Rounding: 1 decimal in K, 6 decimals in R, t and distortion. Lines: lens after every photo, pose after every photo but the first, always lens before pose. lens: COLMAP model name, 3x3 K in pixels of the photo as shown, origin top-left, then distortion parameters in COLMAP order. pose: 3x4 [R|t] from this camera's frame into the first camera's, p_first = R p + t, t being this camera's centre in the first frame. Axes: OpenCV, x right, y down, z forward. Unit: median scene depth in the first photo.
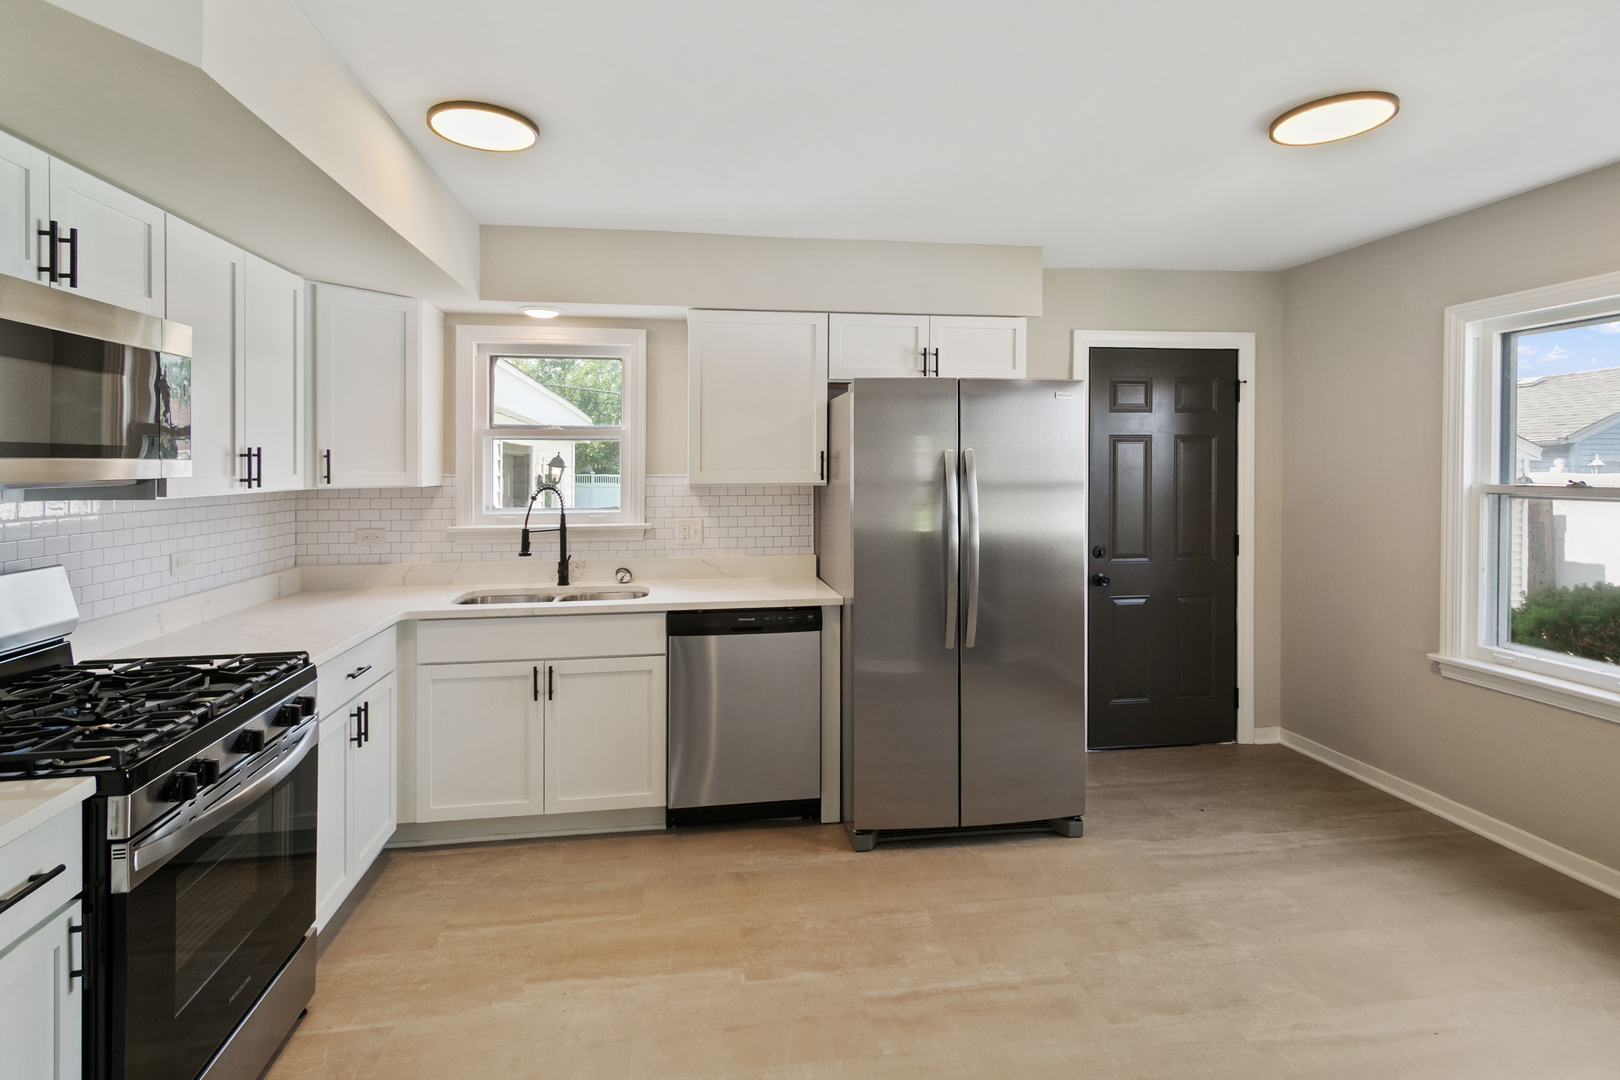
lens RADIAL K [[817.1, 0, 793.1], [0, 817.1, 473.6], [0, 0, 1]] dist [0.016327, -0.000403]
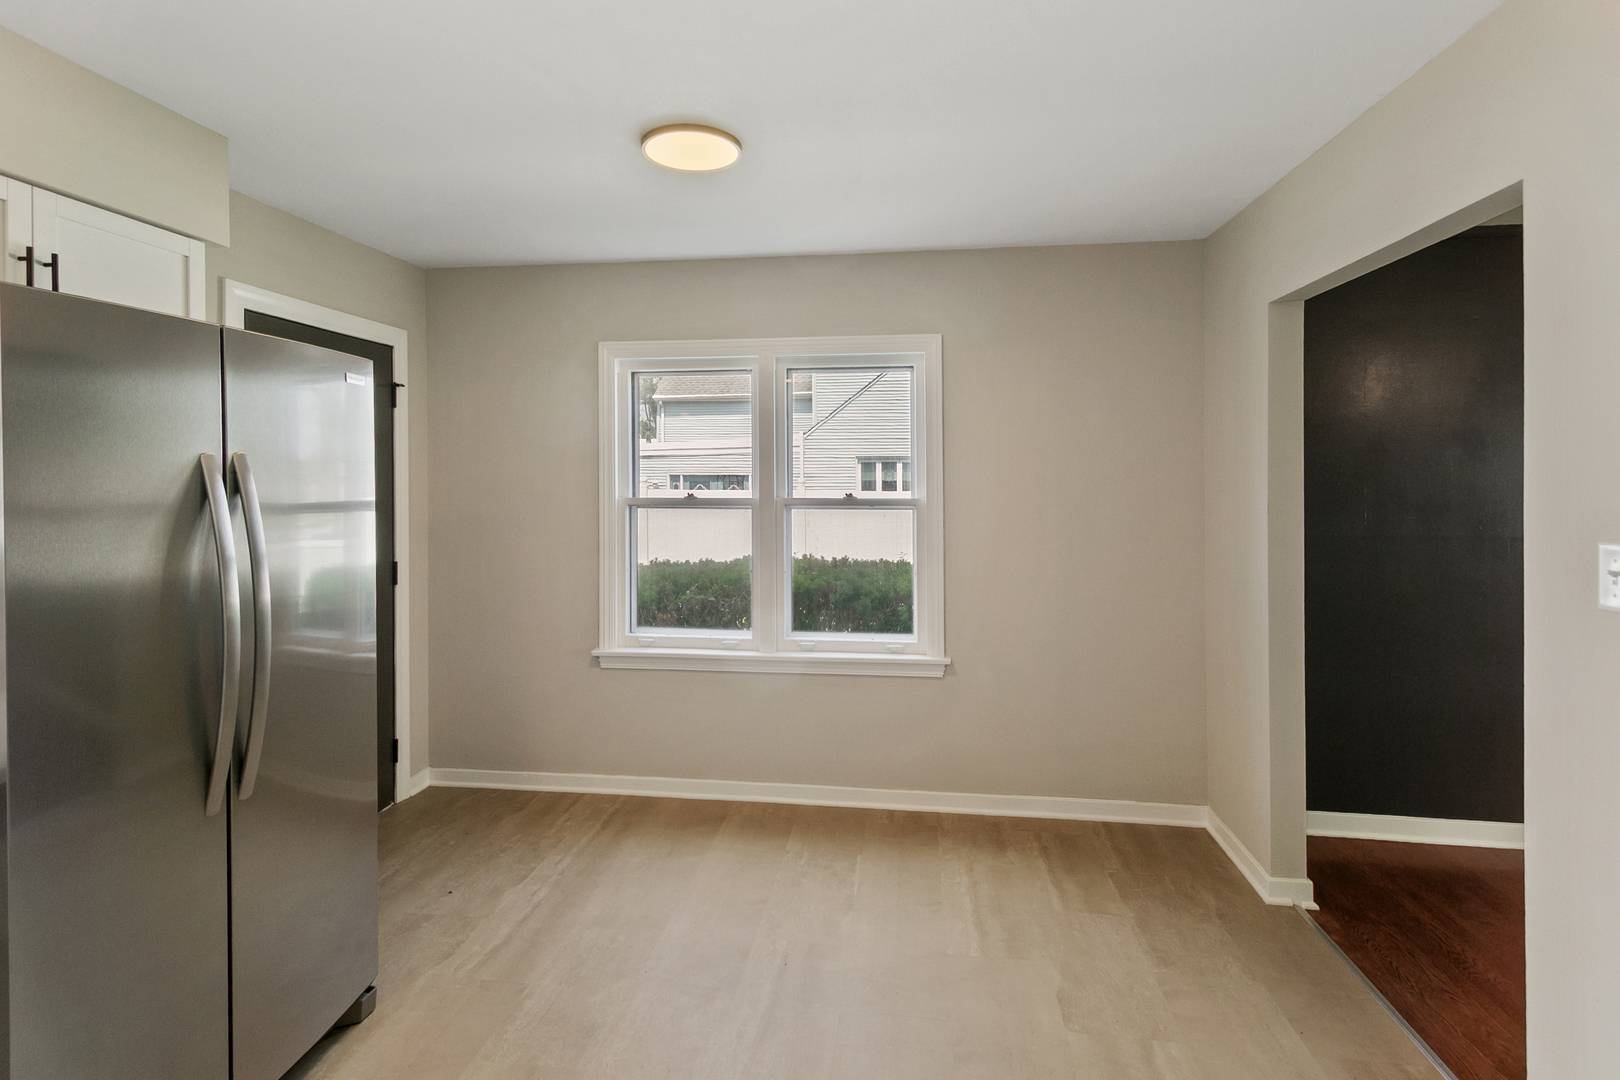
lens RADIAL K [[817.1, 0, 839.5], [0, 817.1, 477.8], [0, 0, 1]] dist [0.016327, -0.000403]
pose [[0.244648, 0.005948, 0.969594, -0.225916], [0.004782, 0.999962, -0.007341, -0.005058], [-0.969600, 0.006433, 0.244610, 0.415590]]
